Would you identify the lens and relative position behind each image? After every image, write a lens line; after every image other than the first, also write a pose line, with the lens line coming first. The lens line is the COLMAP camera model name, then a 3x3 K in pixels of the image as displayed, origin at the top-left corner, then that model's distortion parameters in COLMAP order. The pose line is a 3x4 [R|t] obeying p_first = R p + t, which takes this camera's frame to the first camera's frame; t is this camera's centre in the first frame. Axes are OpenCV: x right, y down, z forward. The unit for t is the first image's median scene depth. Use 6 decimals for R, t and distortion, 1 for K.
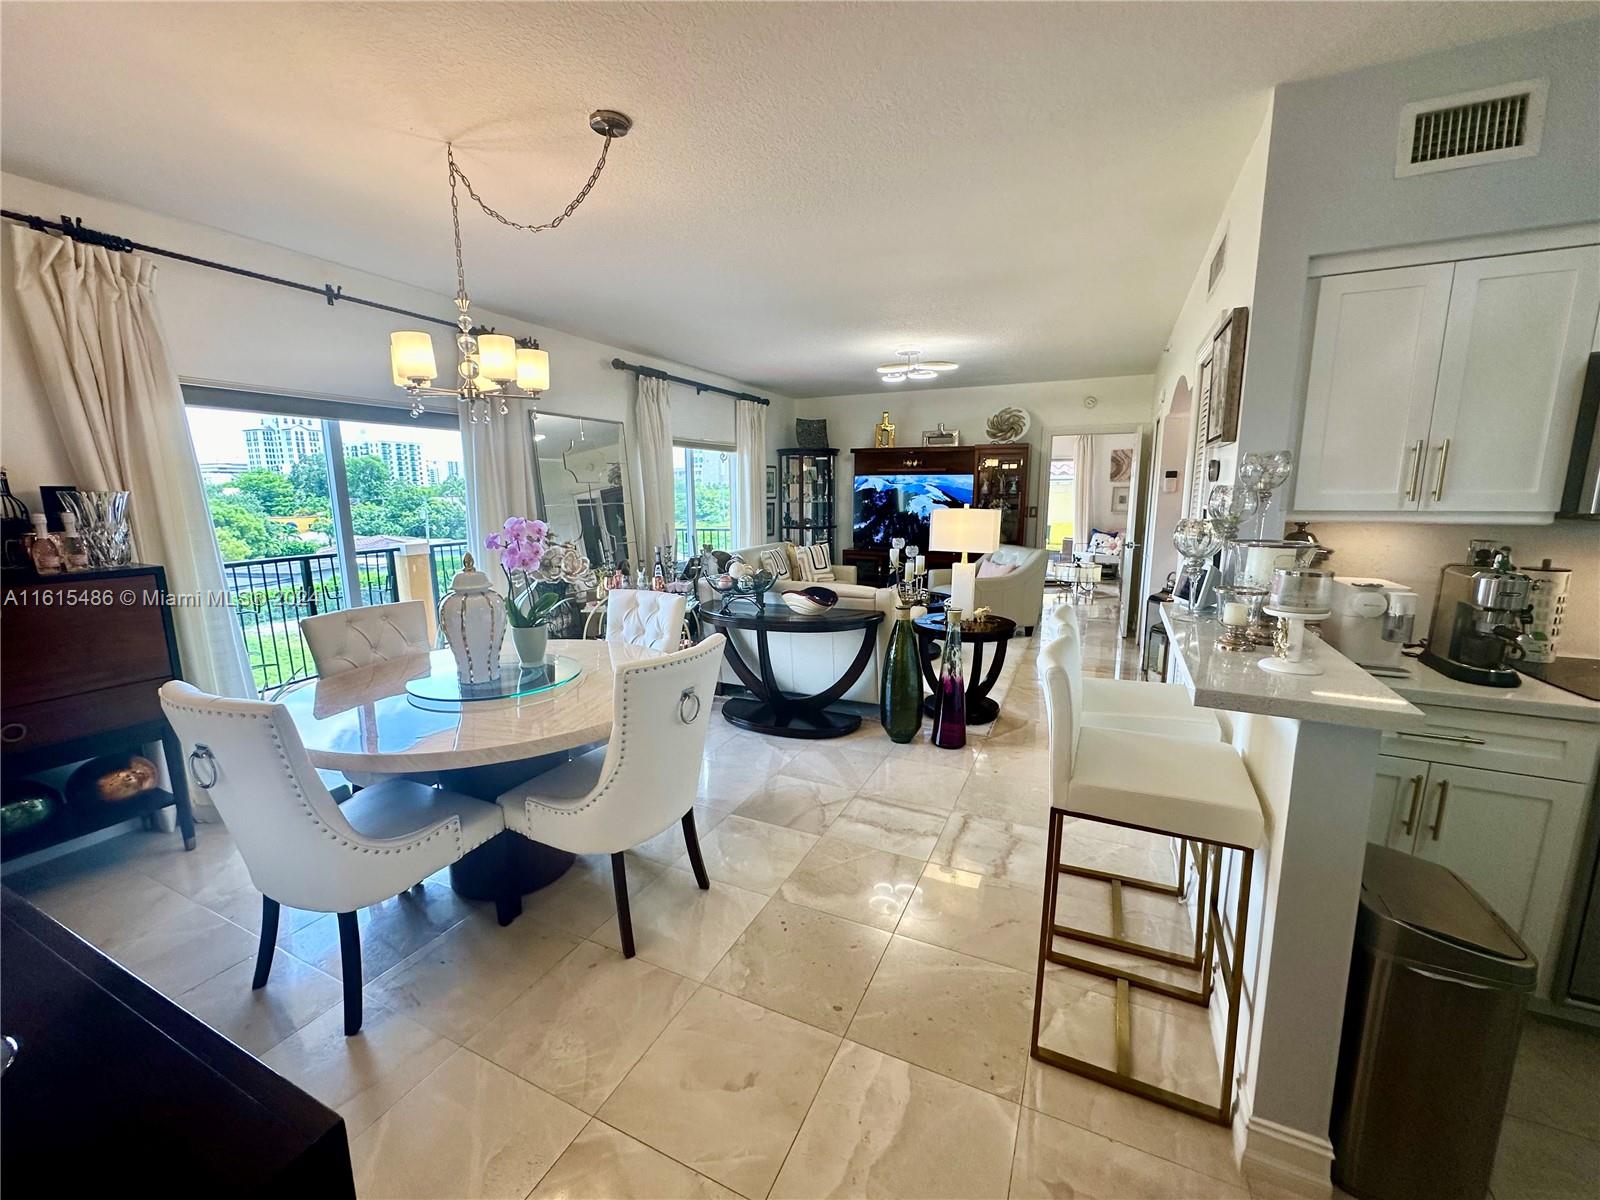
lens RADIAL K [[642.3, 0, 800.0], [0, 642.3, 600.0], [0, 0, 1]] dist [-0.001009, -0.000082]
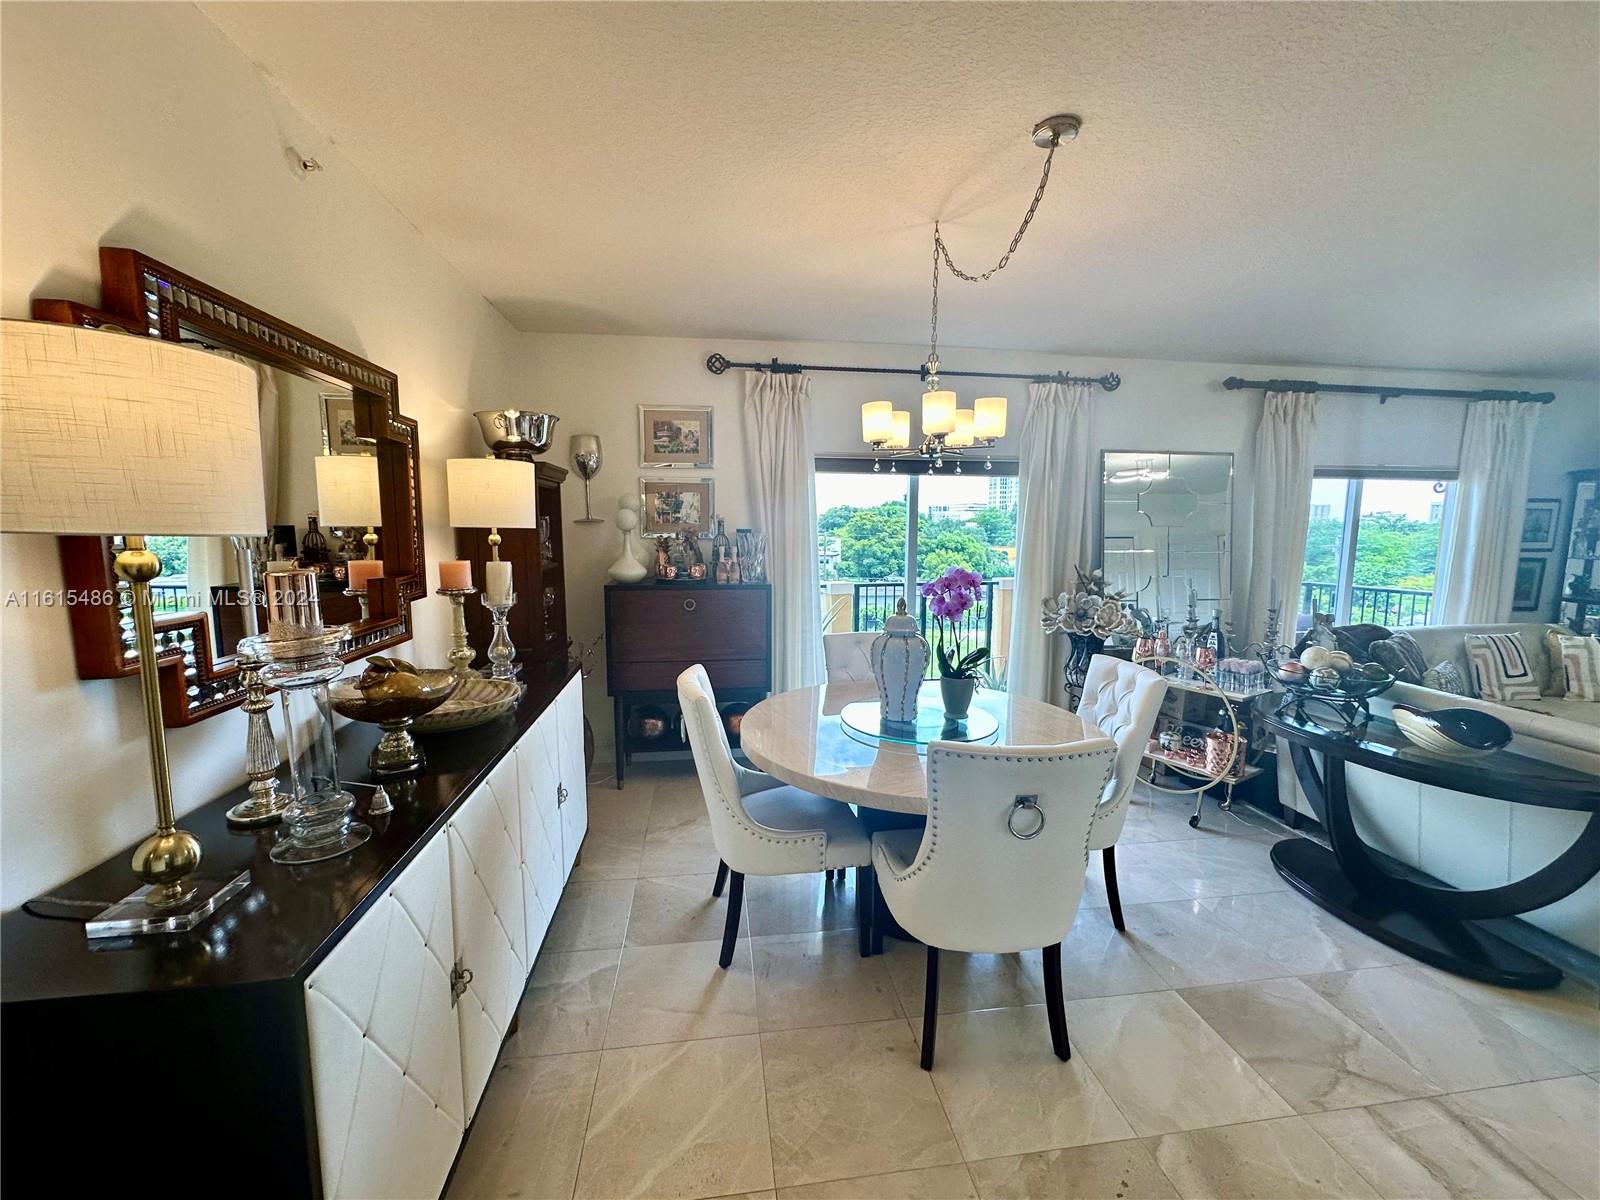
lens RADIAL K [[642.3, 0, 800.0], [0, 642.3, 600.0], [0, 0, 1]] dist [-0.001009, -0.000082]
pose [[0.550359, 0.105966, -0.828176, 0.218506], [-0.150610, 0.988242, 0.026359, -0.057631], [0.821232, 0.110225, 0.559847, 0.209687]]
